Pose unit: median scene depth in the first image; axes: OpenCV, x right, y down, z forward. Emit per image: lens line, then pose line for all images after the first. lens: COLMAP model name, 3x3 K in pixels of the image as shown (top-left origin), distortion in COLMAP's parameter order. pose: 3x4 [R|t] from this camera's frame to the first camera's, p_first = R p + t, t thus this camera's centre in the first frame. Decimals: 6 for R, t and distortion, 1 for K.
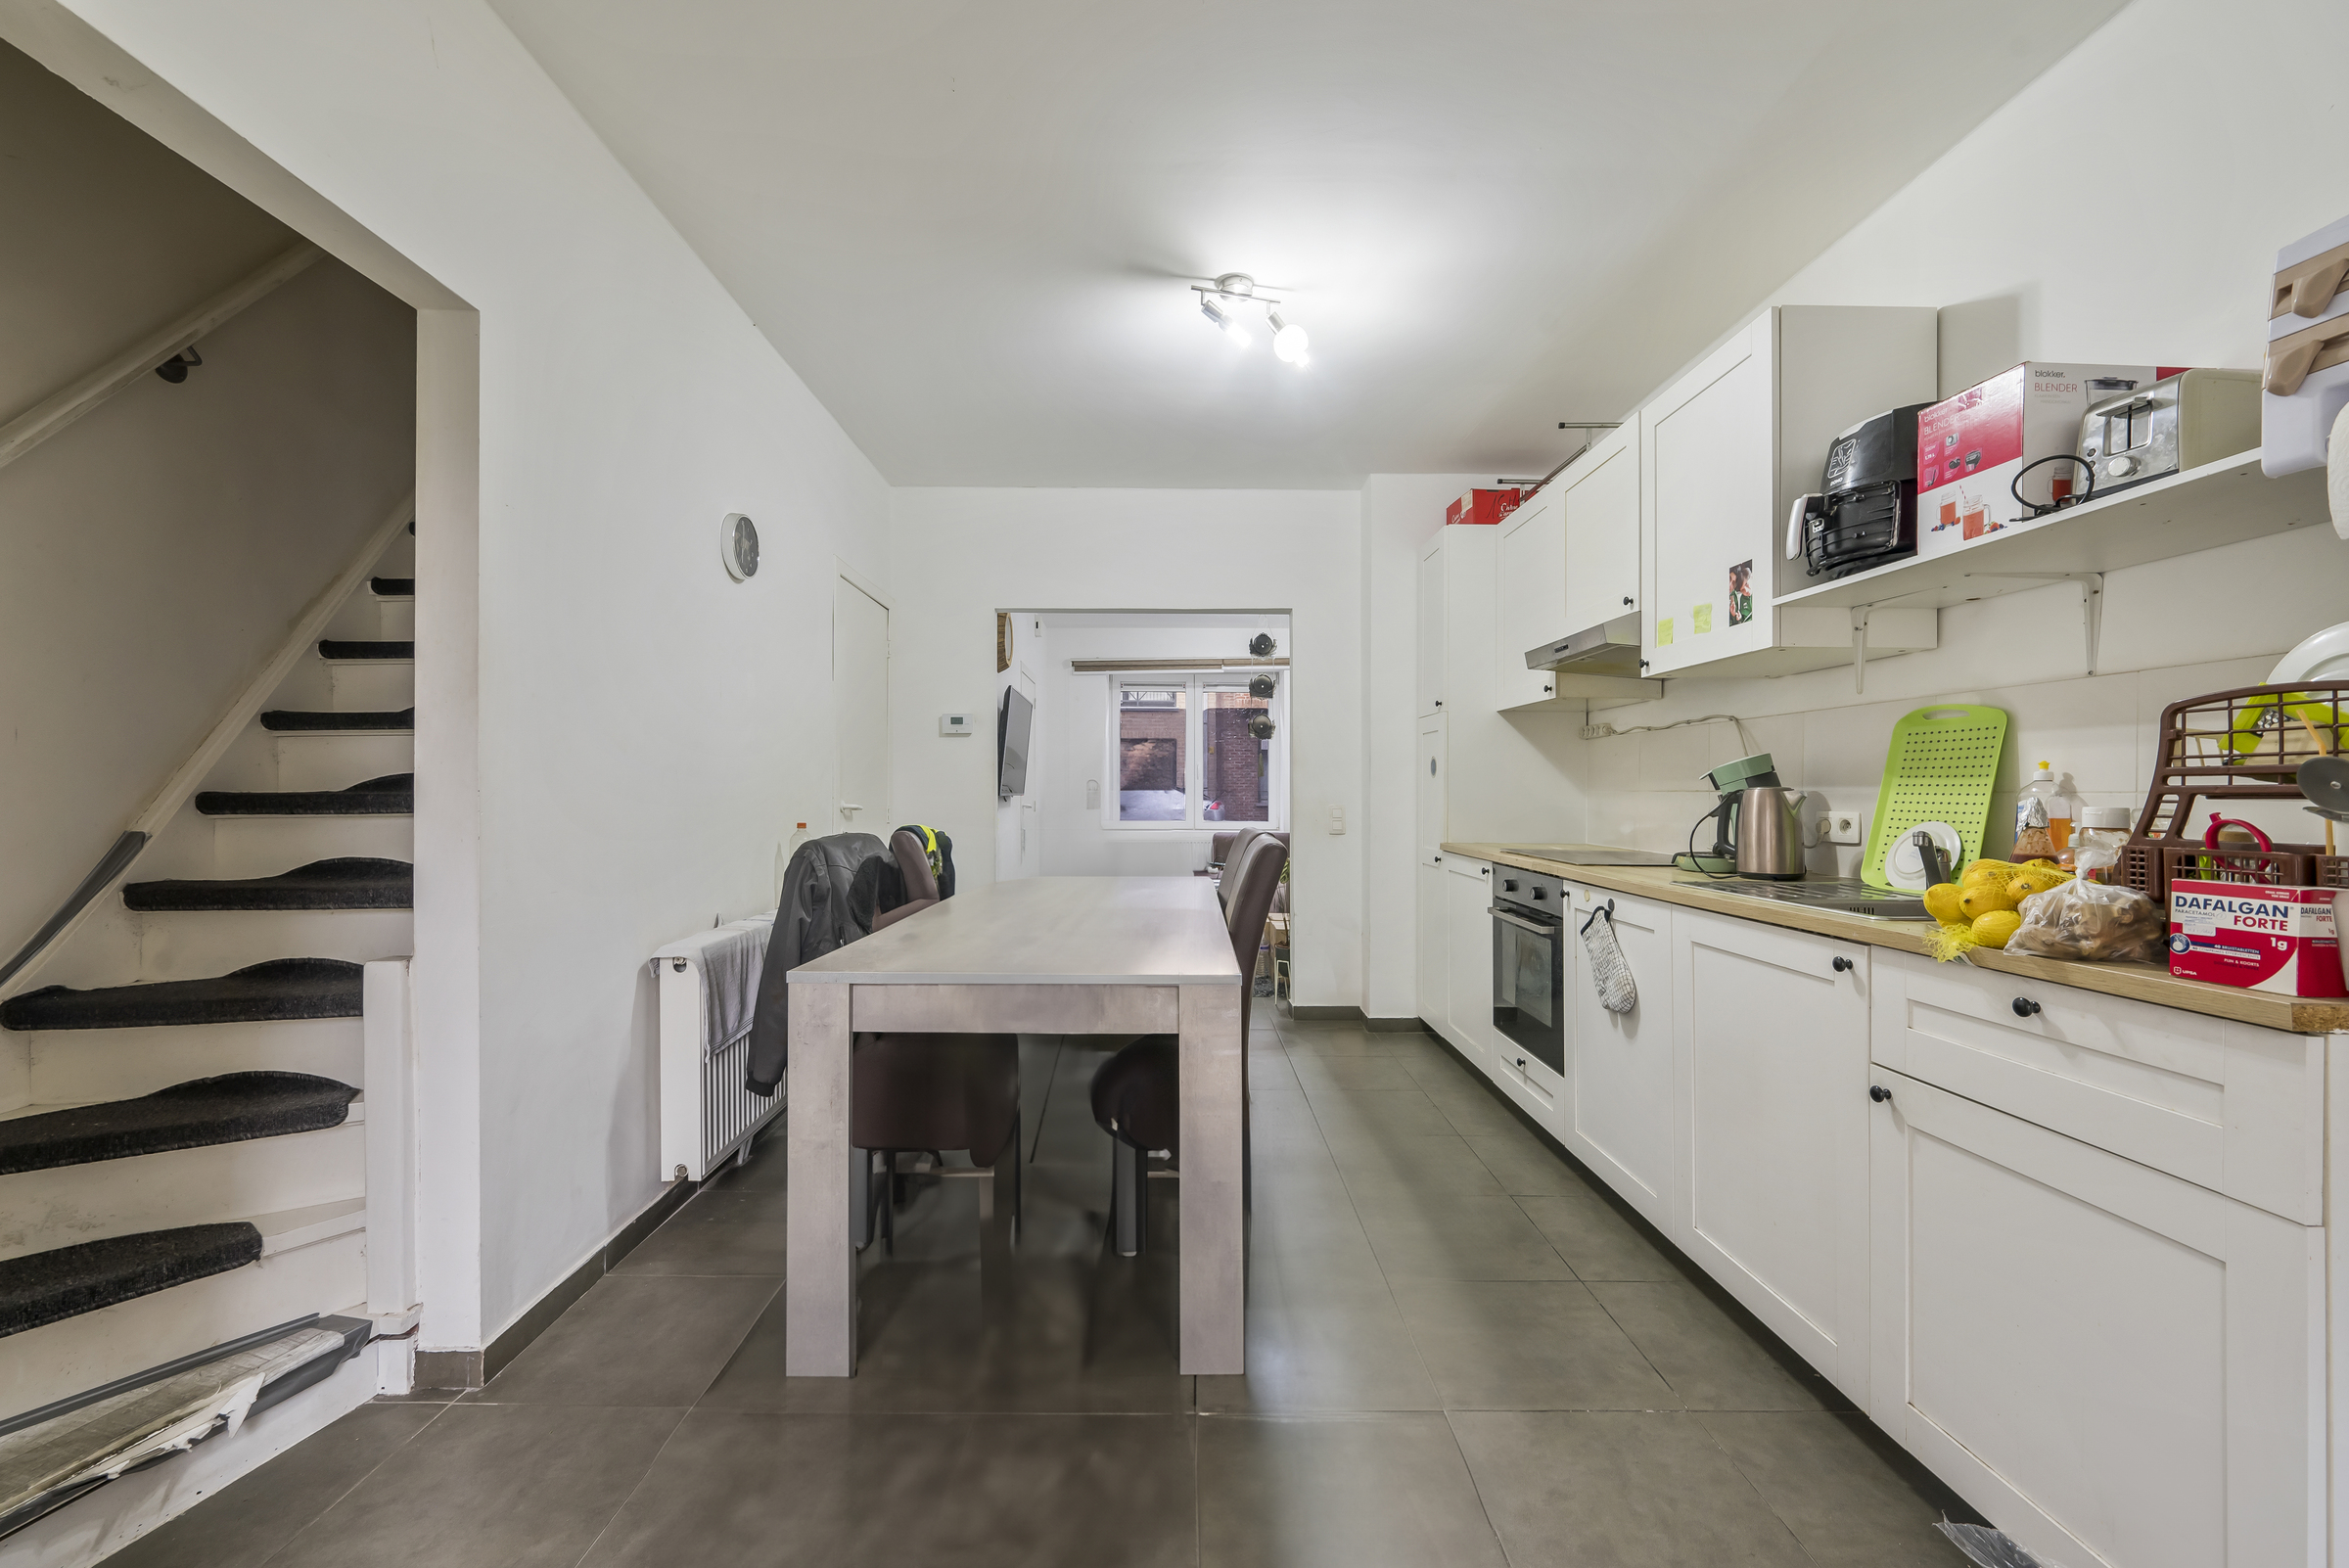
lens RADIAL K [[980.8, 0, 1174.5], [0, 980.8, 784.0], [0, 0, 1]] dist [0.000000, -0.000002]
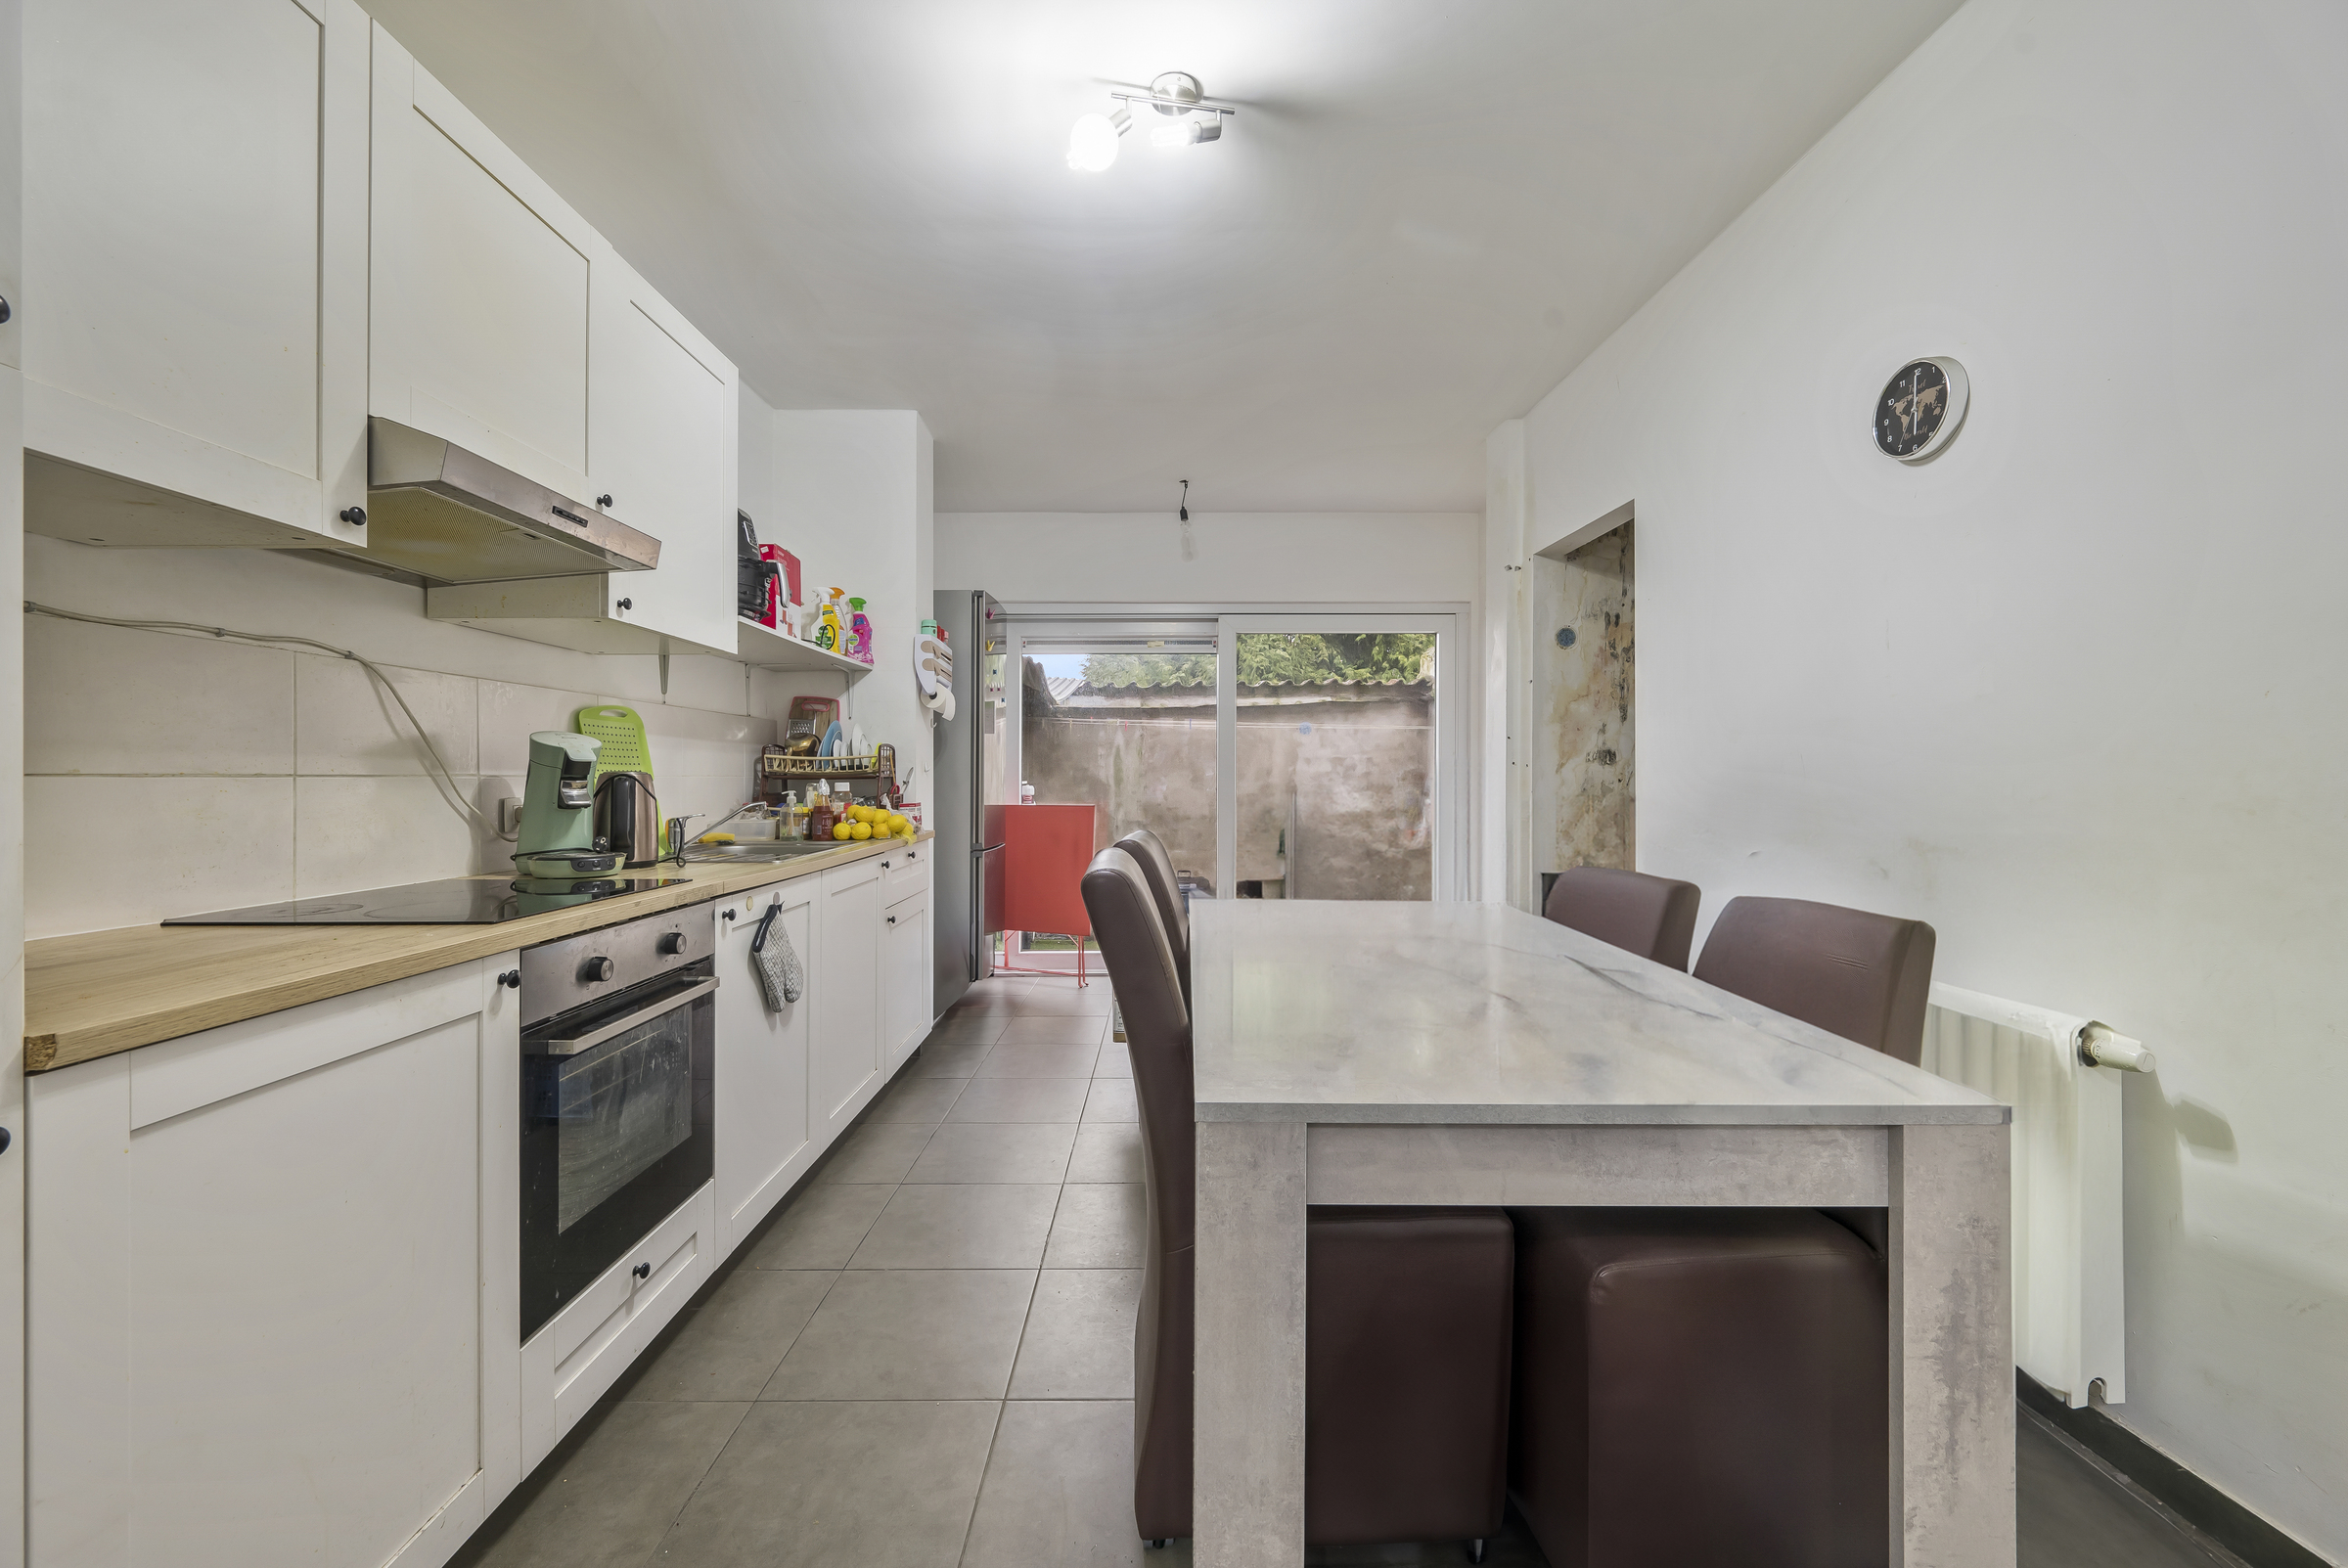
lens RADIAL K [[980.3, 0, 1174.0], [0, 980.3, 784.0], [0, 0, 1]] dist [0.000000, -0.000002]
pose [[-0.999966, -0.003269, 0.007537, 0.063358], [-0.003236, 0.999985, 0.004404, 0.009471], [-0.007552, 0.004380, -0.999962, 1.897944]]
